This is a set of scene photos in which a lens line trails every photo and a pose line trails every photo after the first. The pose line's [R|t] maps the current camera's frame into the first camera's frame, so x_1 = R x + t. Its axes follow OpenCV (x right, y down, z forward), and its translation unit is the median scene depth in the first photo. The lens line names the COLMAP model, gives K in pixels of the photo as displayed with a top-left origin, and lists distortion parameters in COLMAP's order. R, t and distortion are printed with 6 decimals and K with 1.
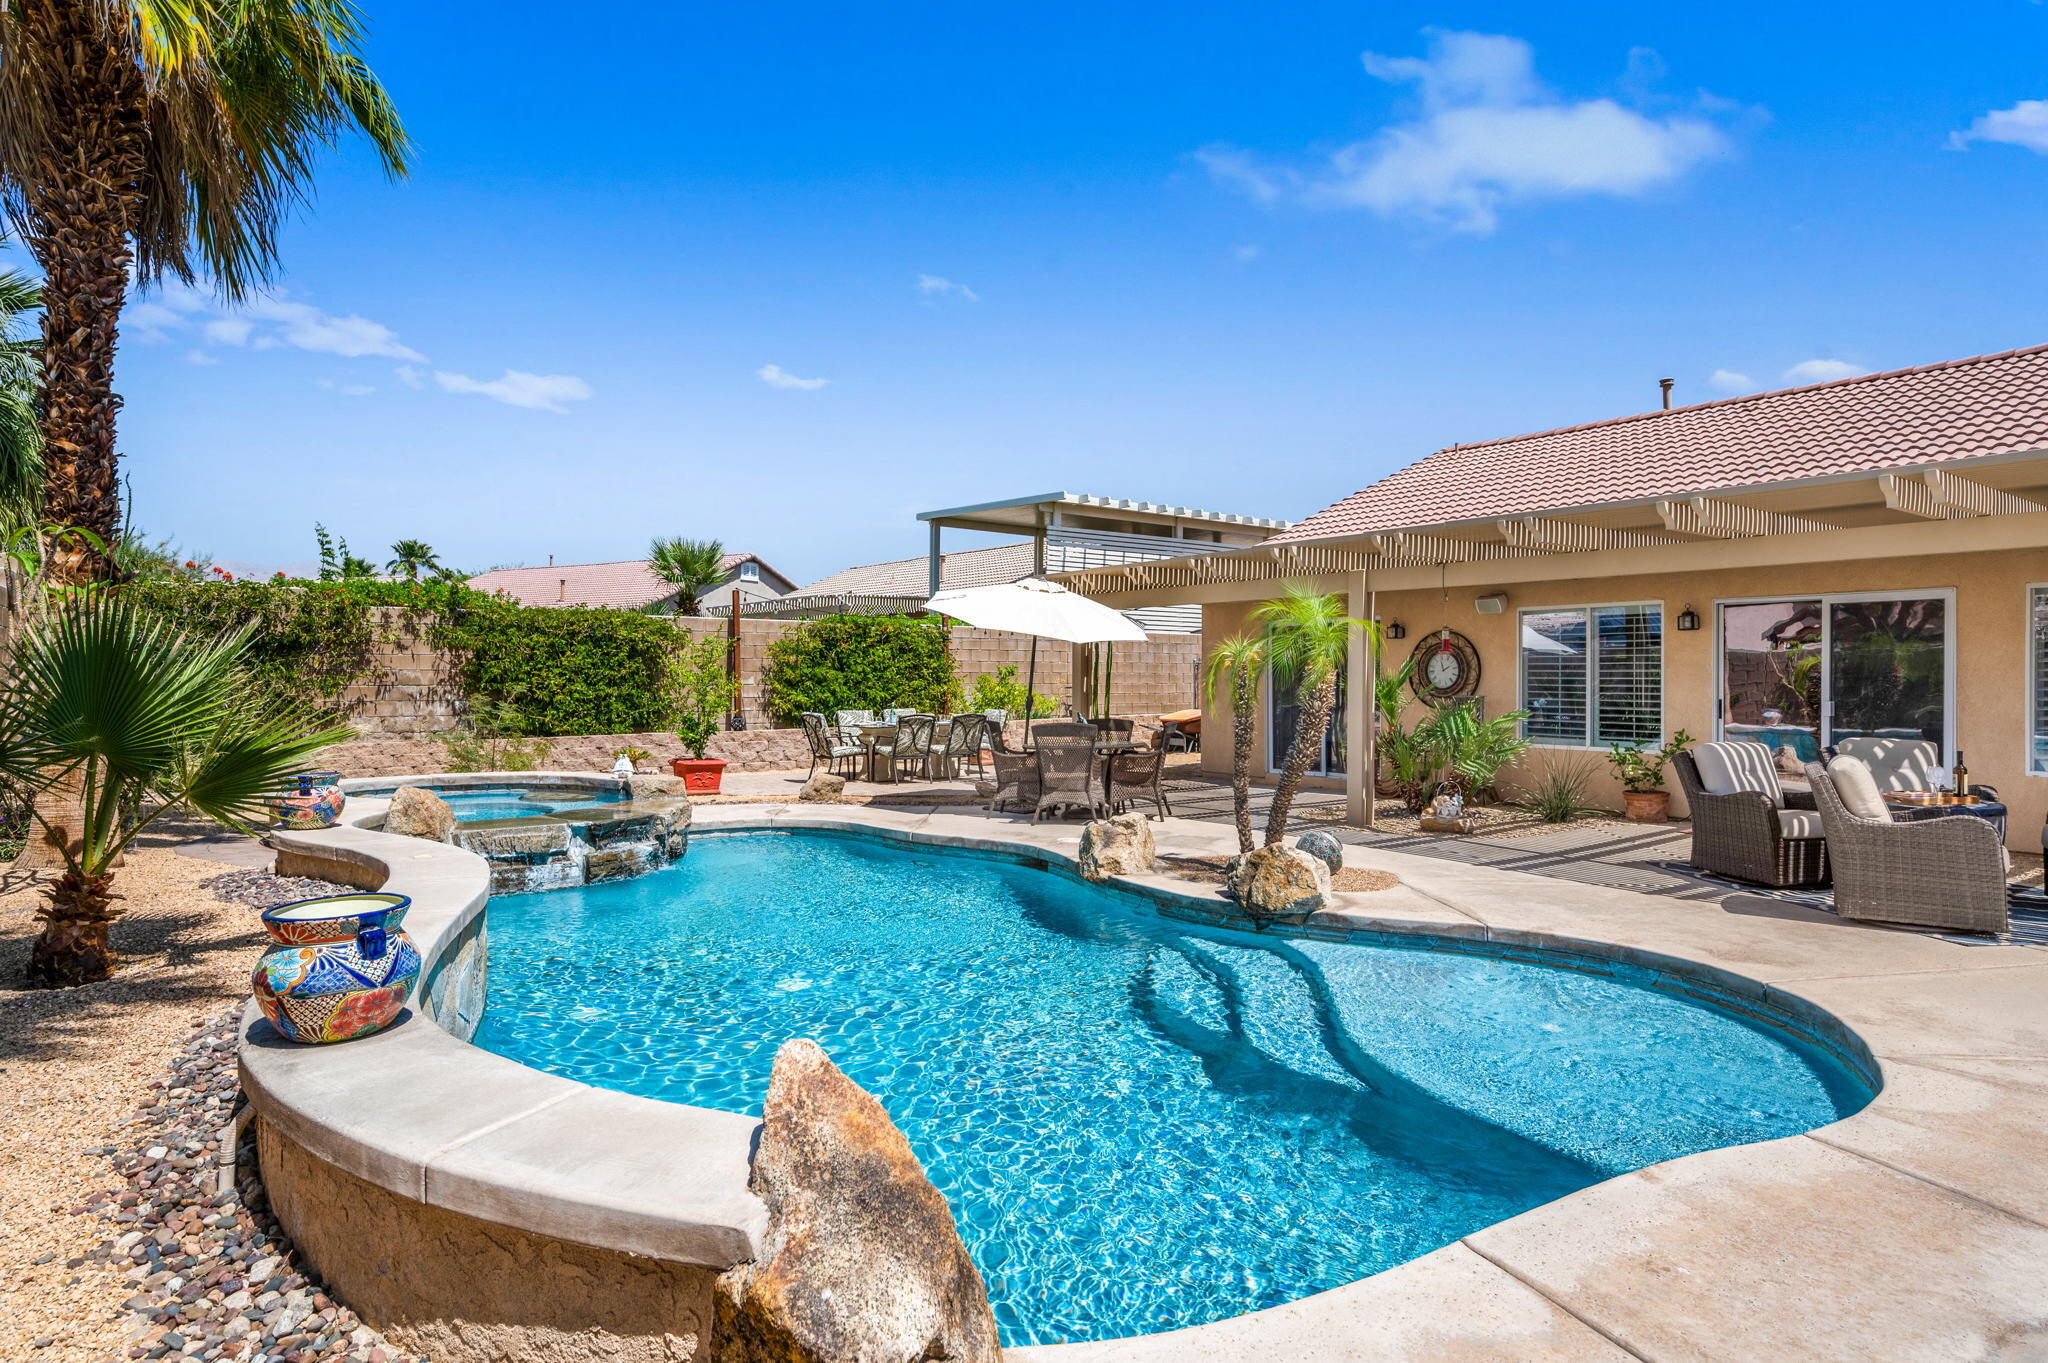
lens RADIAL K [[1111.8, 0, 1033.4], [0, 1111.8, 656.6], [0, 0, 1]] dist [0.003860, 0.001728]
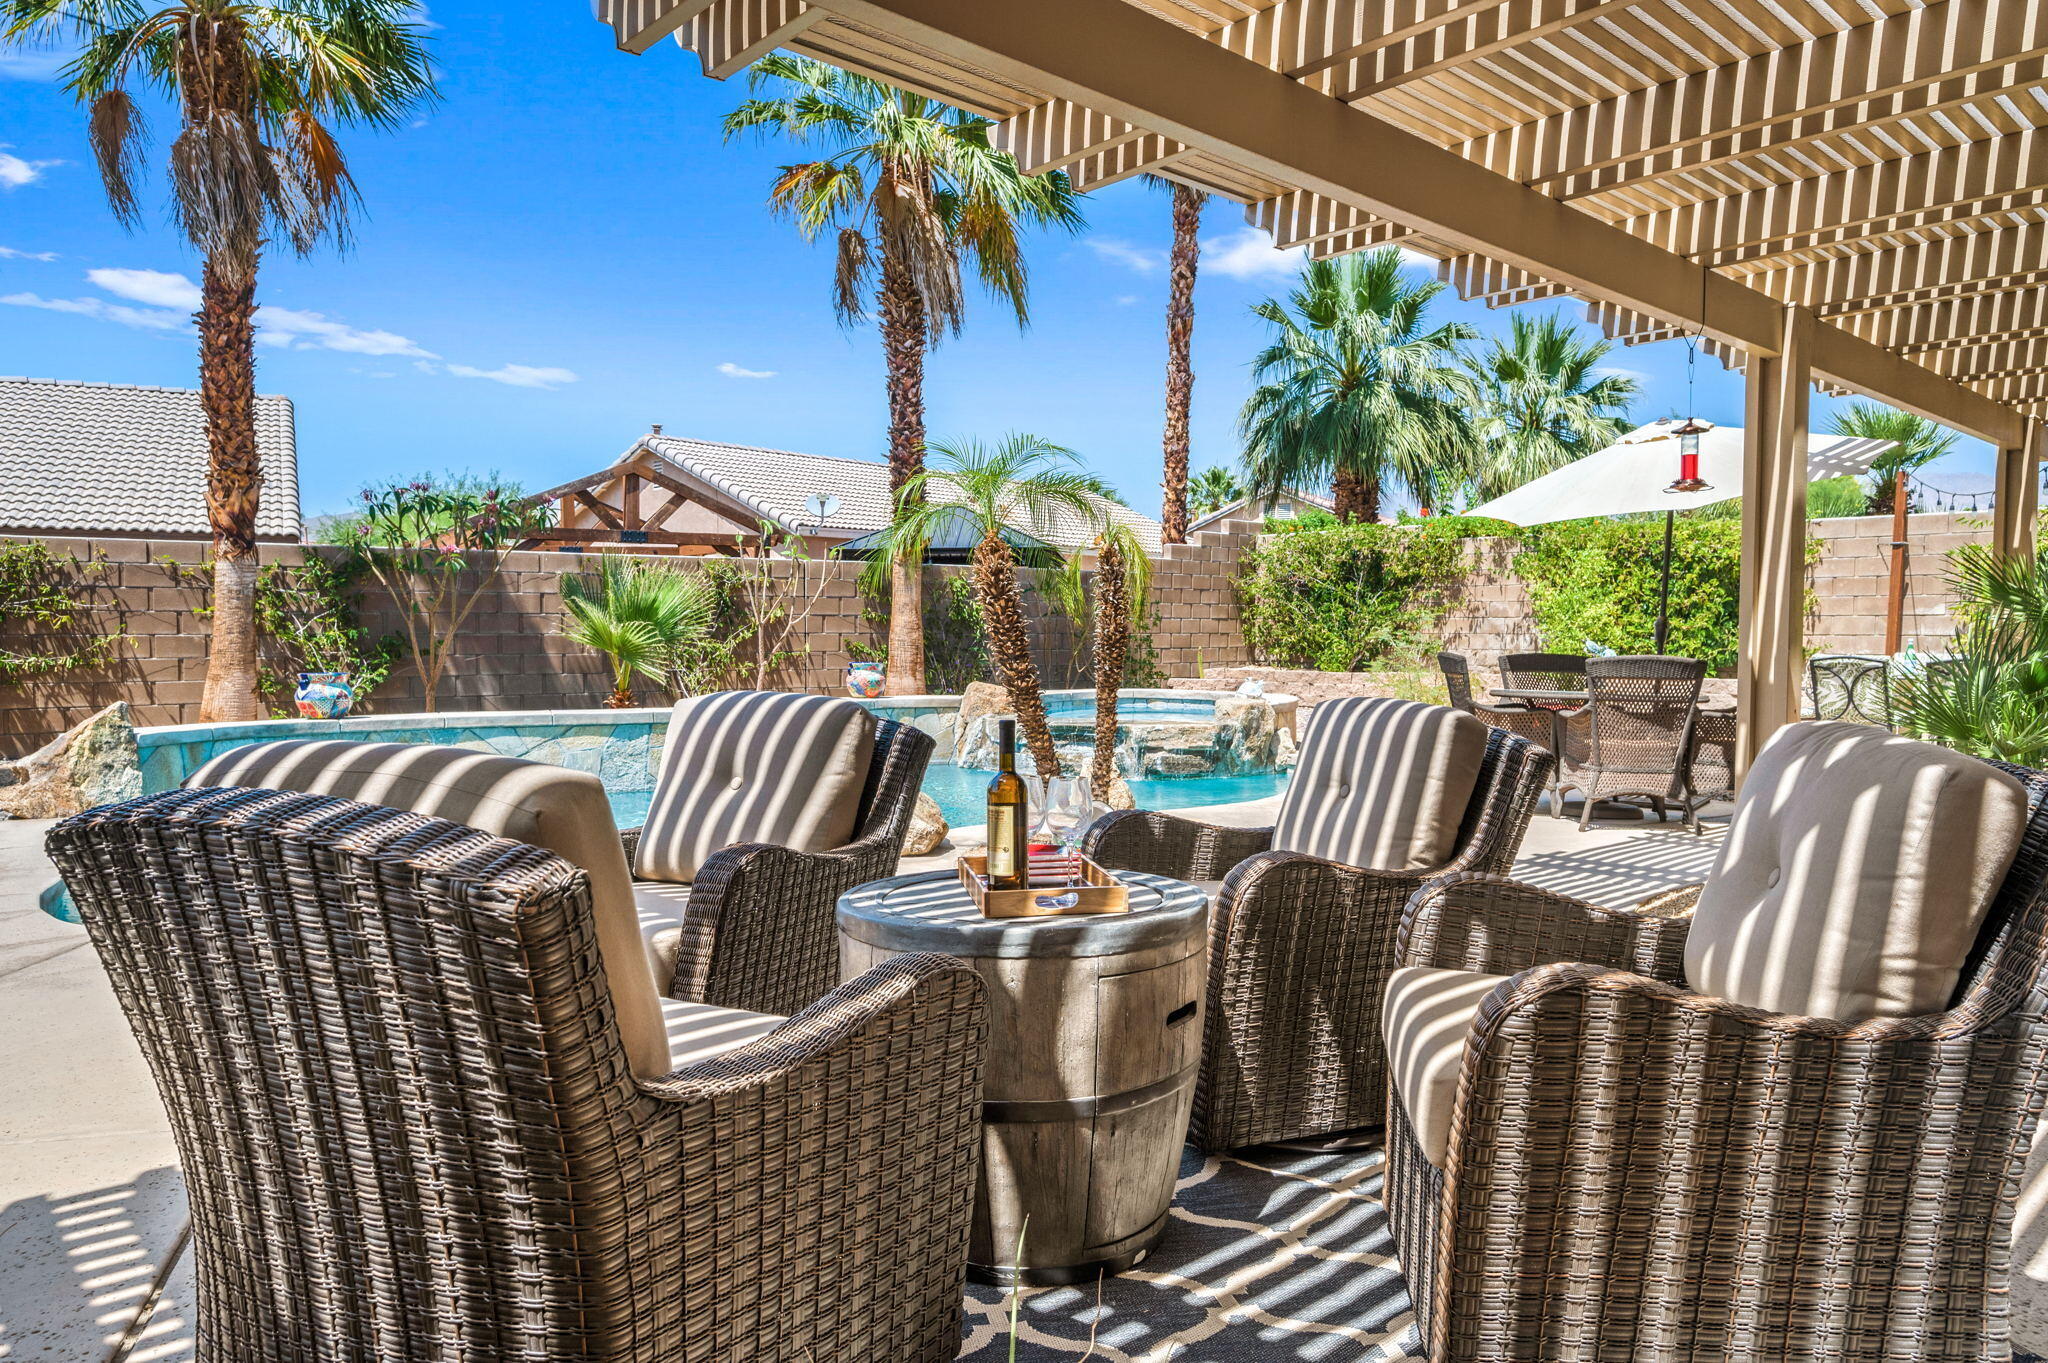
lens RADIAL K [[1369.2, 0, 1015.3], [0, 1369.2, 681.8], [0, 0, 1]] dist [-0.001129, 0.001840]
pose [[0.069895, 0.033729, -0.996984, 0.634588], [0.017324, 0.999236, 0.035020, 0.034130], [0.997404, -0.019720, 0.069257, 0.532324]]
